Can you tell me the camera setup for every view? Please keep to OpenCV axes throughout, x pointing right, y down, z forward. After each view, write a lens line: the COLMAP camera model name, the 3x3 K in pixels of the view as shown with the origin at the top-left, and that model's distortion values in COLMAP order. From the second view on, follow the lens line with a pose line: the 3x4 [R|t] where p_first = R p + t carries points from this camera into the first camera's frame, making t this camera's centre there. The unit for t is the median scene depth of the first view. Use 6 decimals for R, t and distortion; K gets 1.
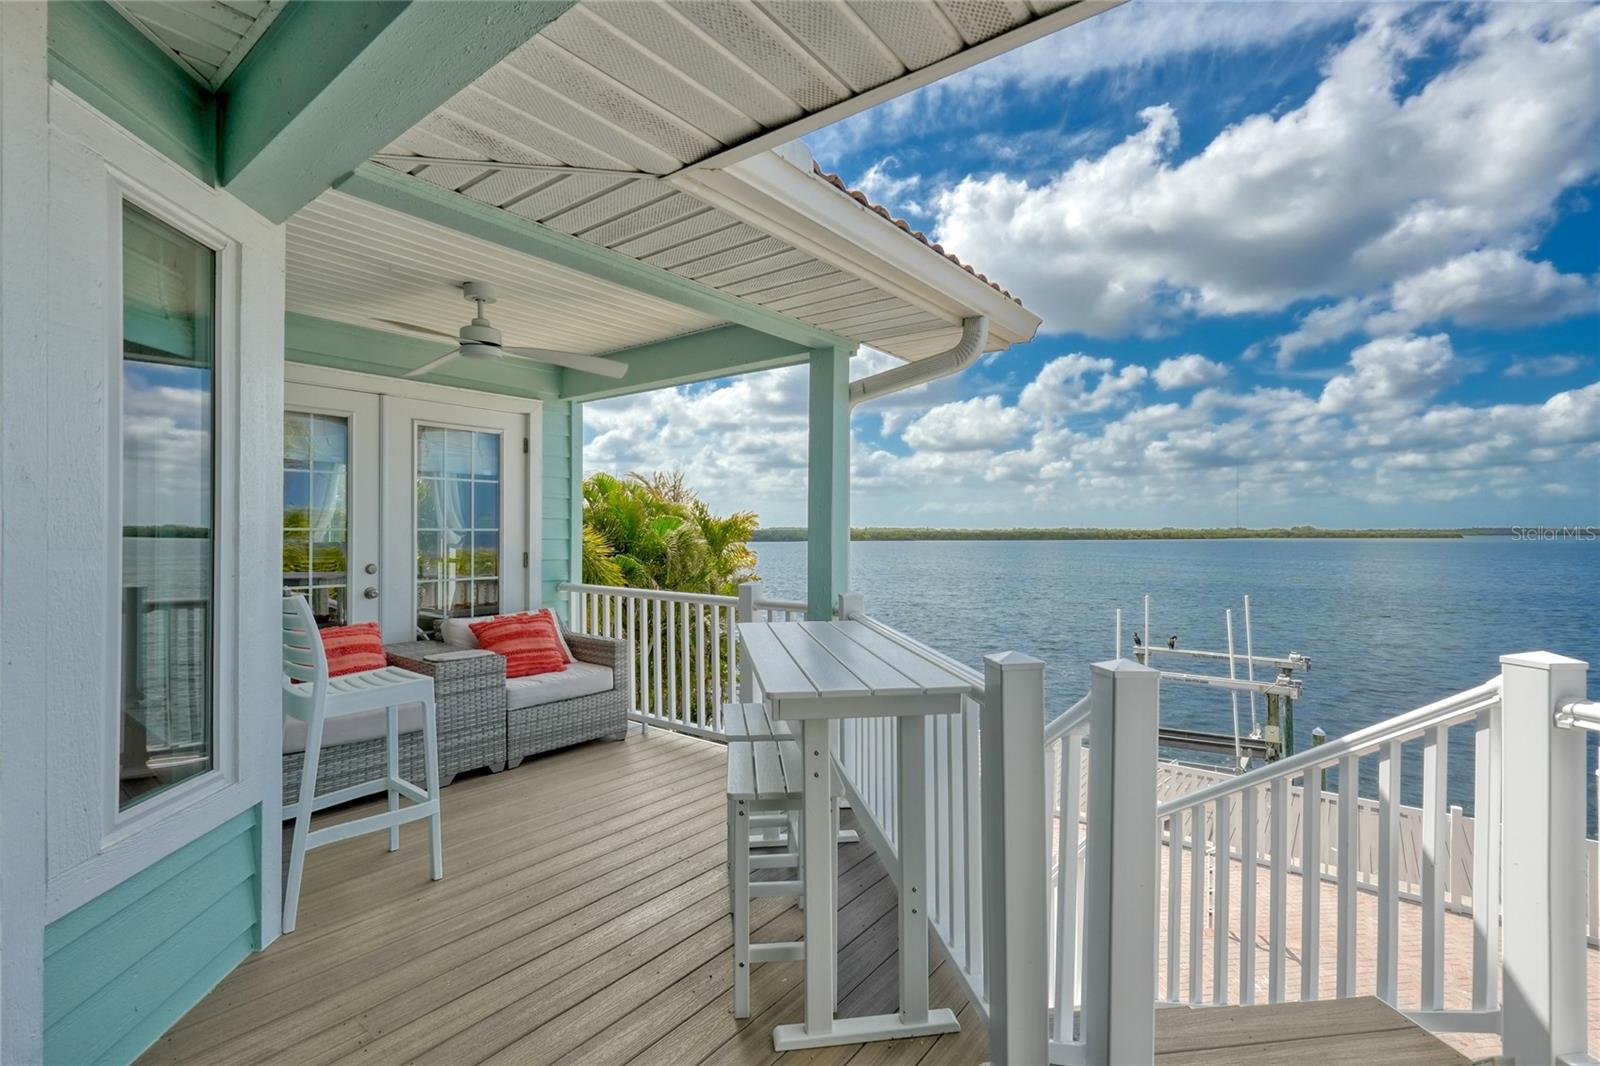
lens RADIAL K [[708.0, 0, 791.0], [0, 708.0, 538.4], [0, 0, 1]] dist [-0.003894, 0.005934]
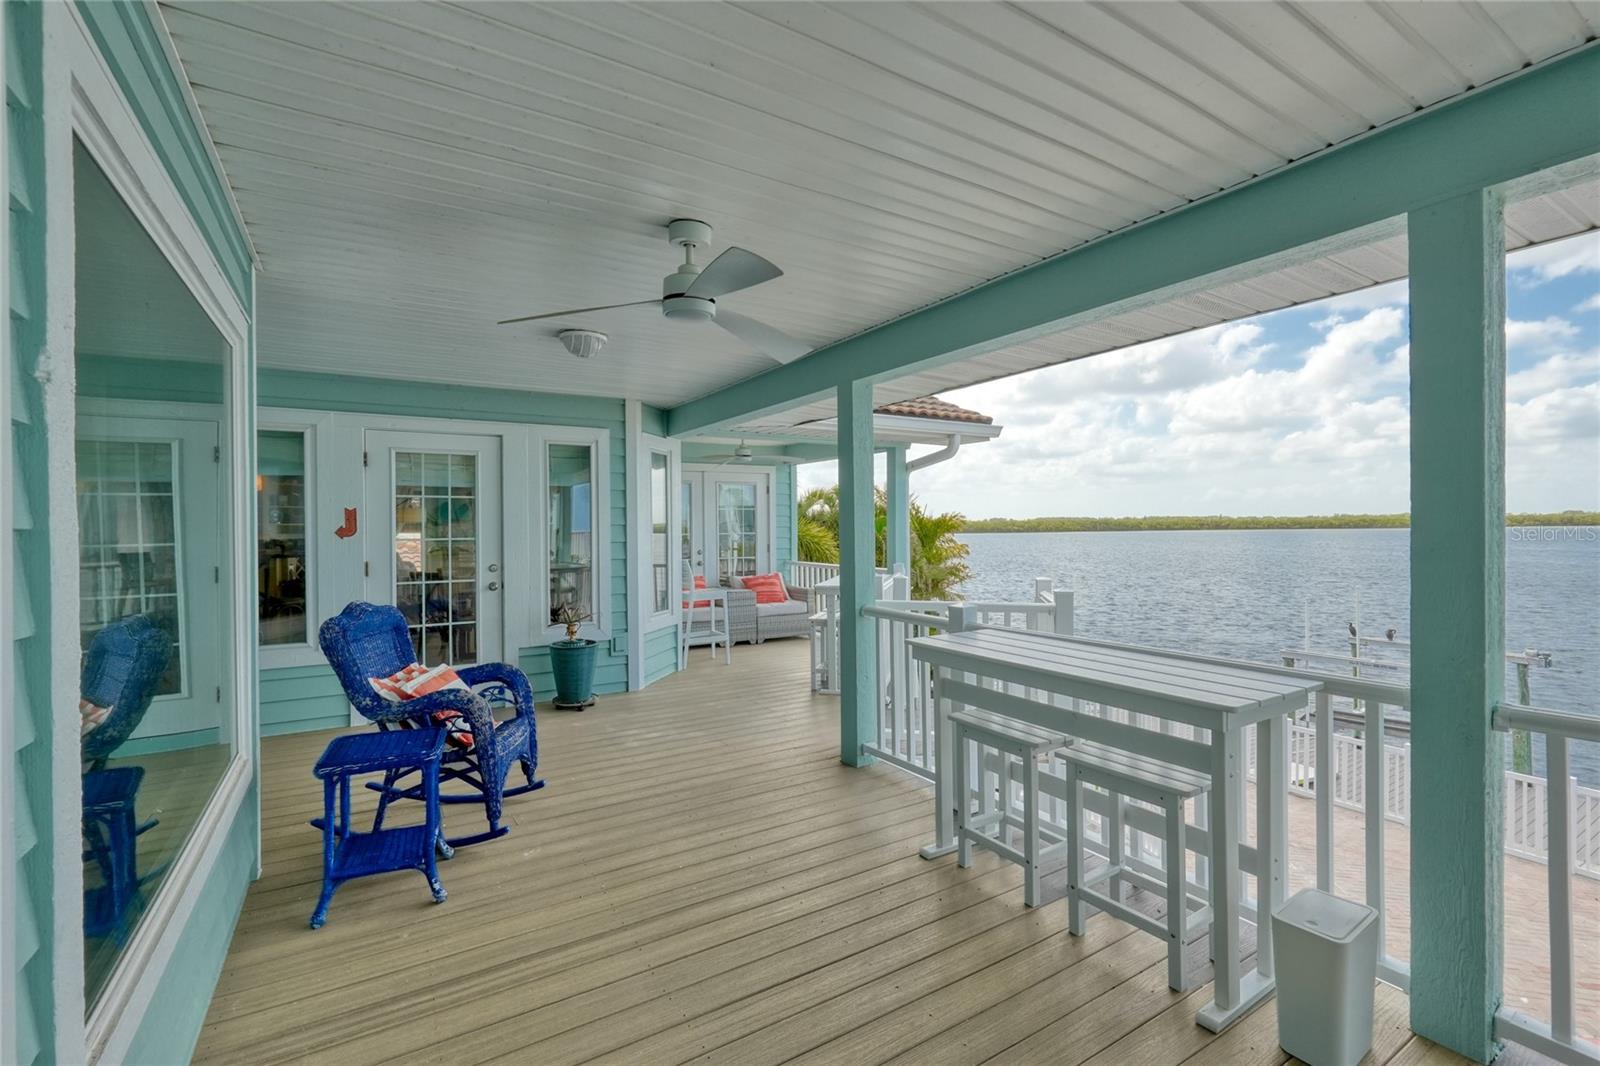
lens RADIAL K [[708.0, 0, 791.0], [0, 708.0, 538.4], [0, 0, 1]] dist [-0.003894, 0.005934]
pose [[0.929643, -0.004634, -0.368431, 0.407912], [0.009438, 0.999892, 0.011236, -0.018270], [0.368339, -0.013922, 0.929587, -0.802681]]
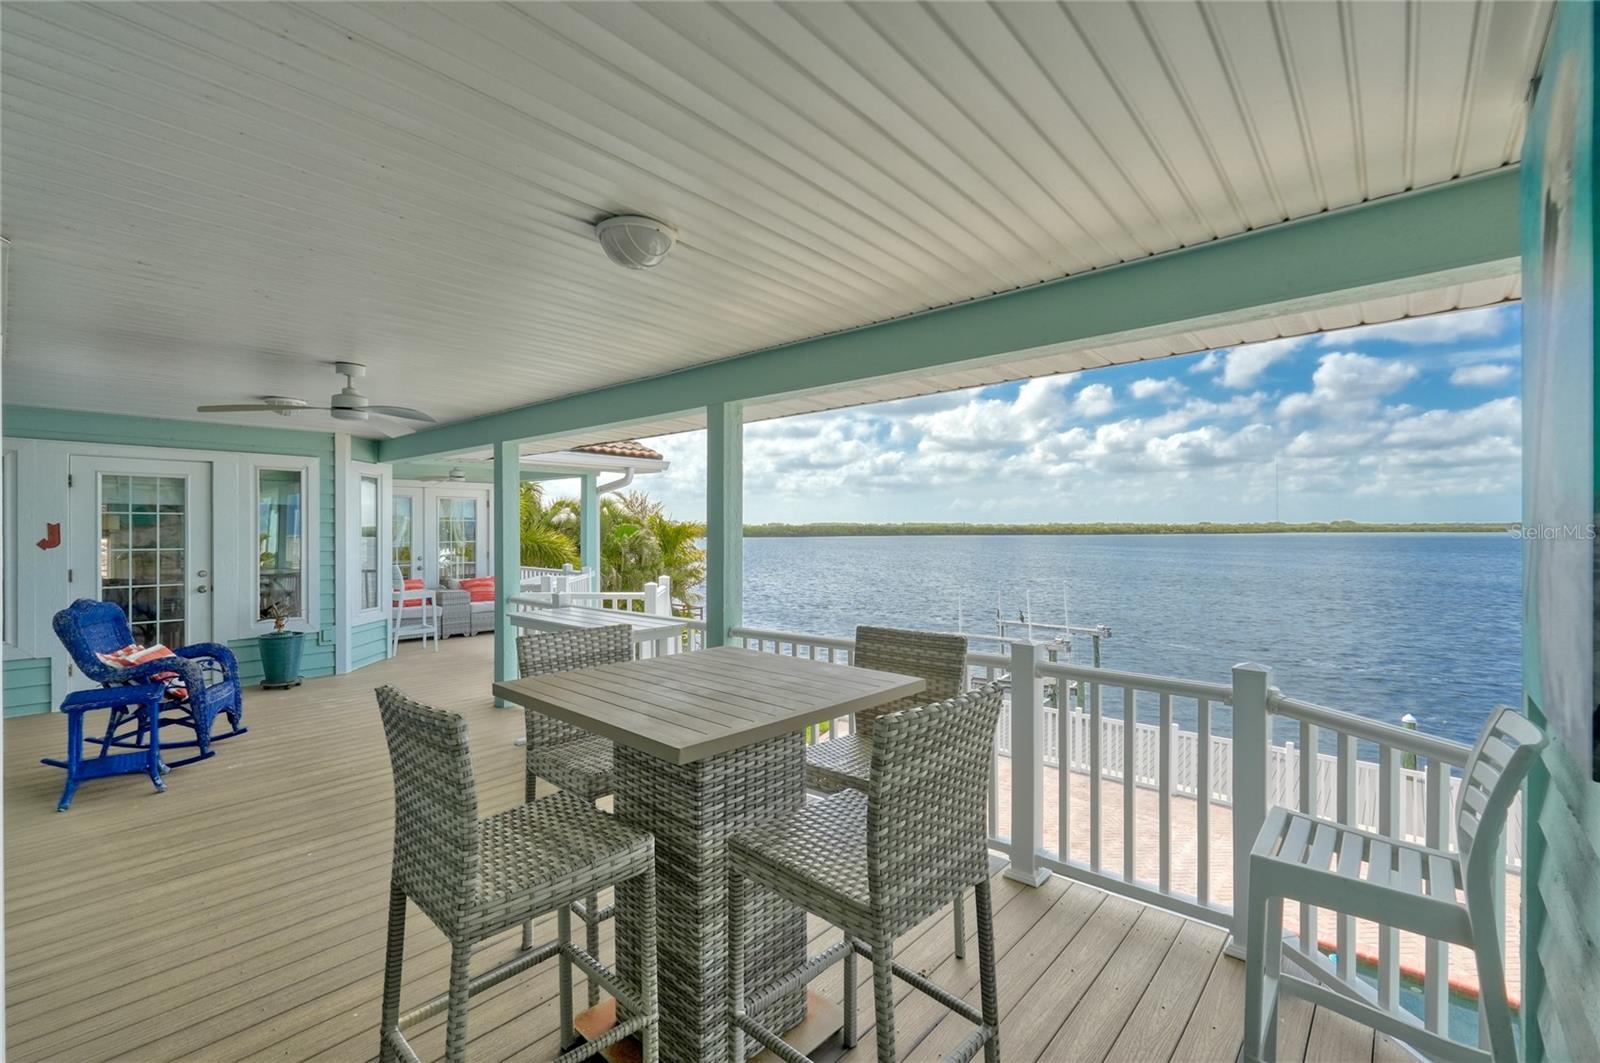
lens RADIAL K [[708.0, 0, 791.0], [0, 708.0, 536.9], [0, 0, 1]] dist [-0.003894, 0.005934]
pose [[0.996994, -0.001861, -0.077452, 0.777432], [0.002315, 0.999981, 0.005776, -0.038205], [0.077440, -0.005938, 0.996979, -1.191867]]
